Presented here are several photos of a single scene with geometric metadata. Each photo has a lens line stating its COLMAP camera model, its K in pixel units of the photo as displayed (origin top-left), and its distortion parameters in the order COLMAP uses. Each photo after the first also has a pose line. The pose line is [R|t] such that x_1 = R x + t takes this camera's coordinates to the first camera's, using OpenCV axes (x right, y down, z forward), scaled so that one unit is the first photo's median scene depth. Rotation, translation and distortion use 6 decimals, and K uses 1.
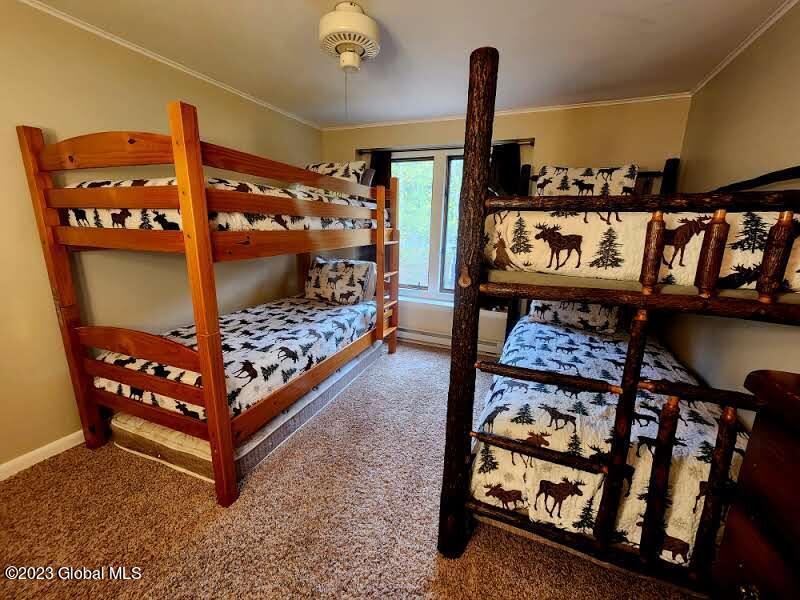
lens RADIAL K [[324.4, 0, 402.5], [0, 324.4, 296.5], [0, 0, 1]] dist [-0.001840, -0.000478]
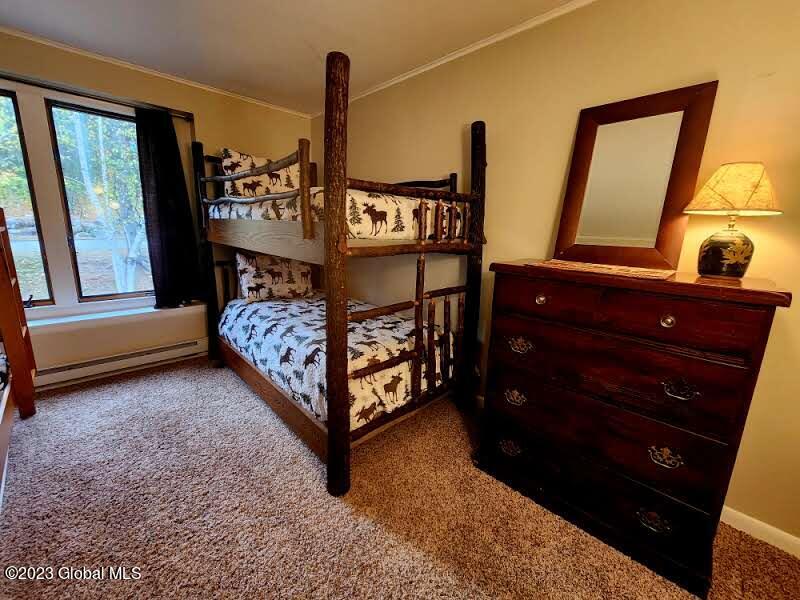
lens RADIAL K [[324.4, 0, 402.8], [0, 324.4, 298.9], [0, 0, 1]] dist [-0.001840, -0.000478]
pose [[0.383160, -0.209436, 0.899625, -0.775983], [0.179291, 0.972295, 0.149992, -0.003339], [-0.906114, 0.103824, 0.410095, 0.311493]]
